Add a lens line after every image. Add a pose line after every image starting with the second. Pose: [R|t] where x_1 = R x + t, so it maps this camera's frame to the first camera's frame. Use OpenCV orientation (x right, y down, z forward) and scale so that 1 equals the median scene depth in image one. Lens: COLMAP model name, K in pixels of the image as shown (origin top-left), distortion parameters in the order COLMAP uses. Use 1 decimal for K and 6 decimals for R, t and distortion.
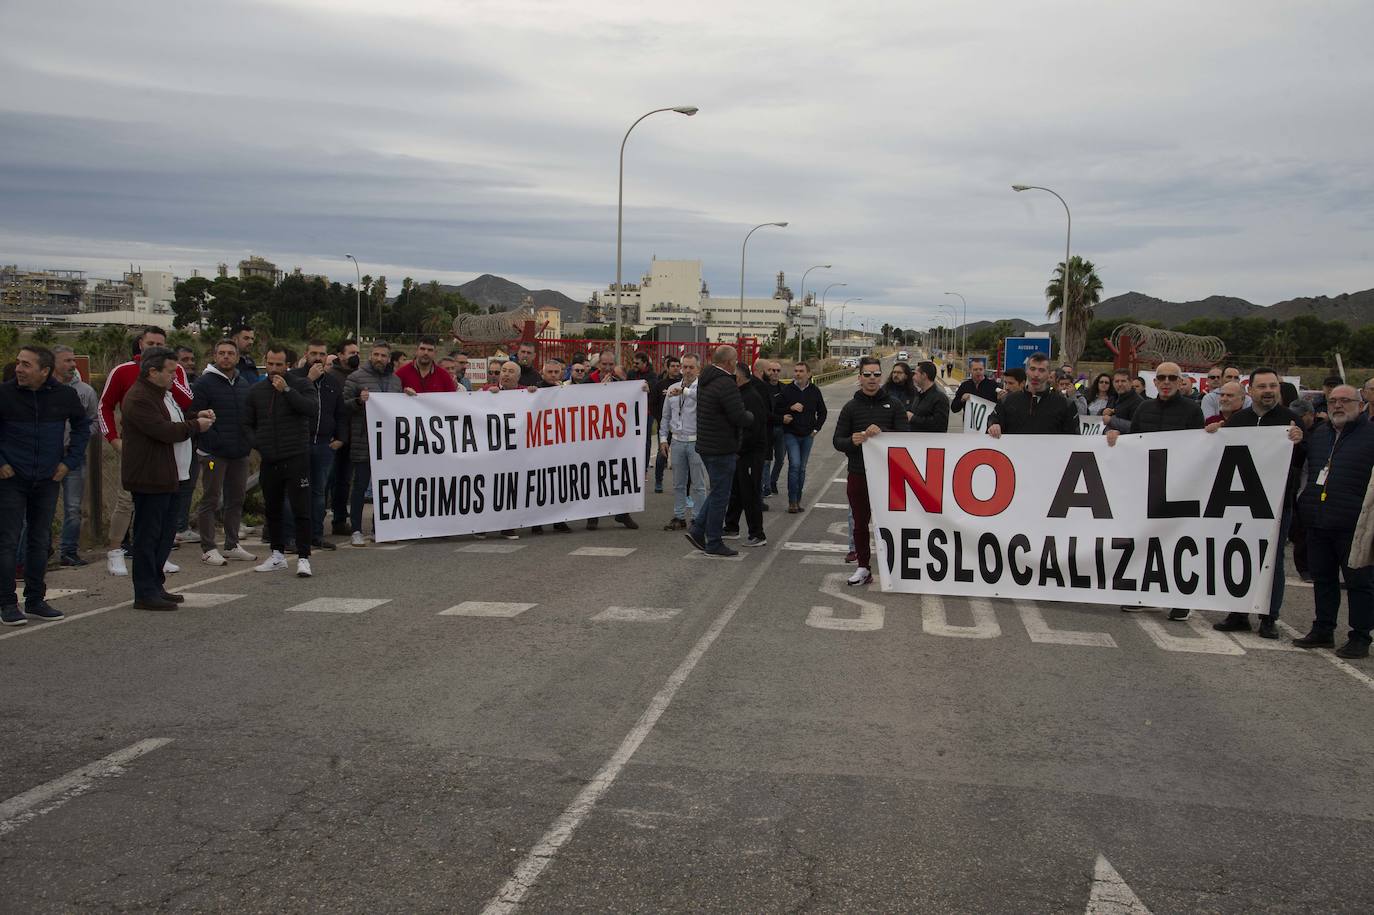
lens RADIAL K [[1631.4, 0, 683.6], [0, 1631.4, 395.7], [0, 0, 1]] dist [0.312478, 0.021596]
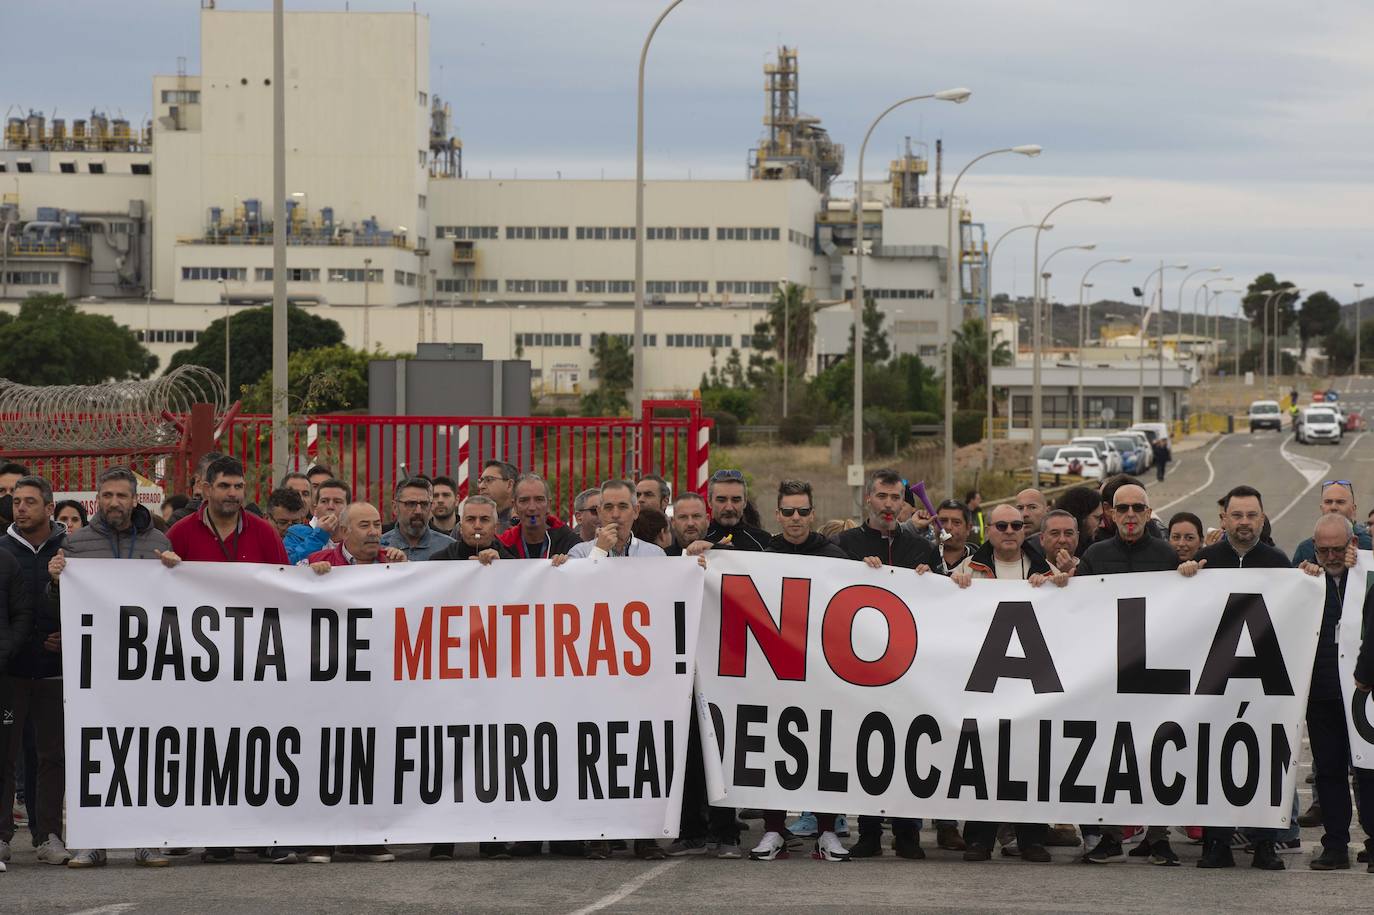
lens RADIAL K [[5896.2, 0, 688.5], [0, 5896.2, 490.2], [0, 0, 1]] dist [1.161141, 5.644878]
pose [[0.998693, -0.021093, 0.046557, 0.007688], [0.021818, 0.999648, -0.015125, -0.004290], [-0.046222, 0.016121, 0.998801, 0.195668]]
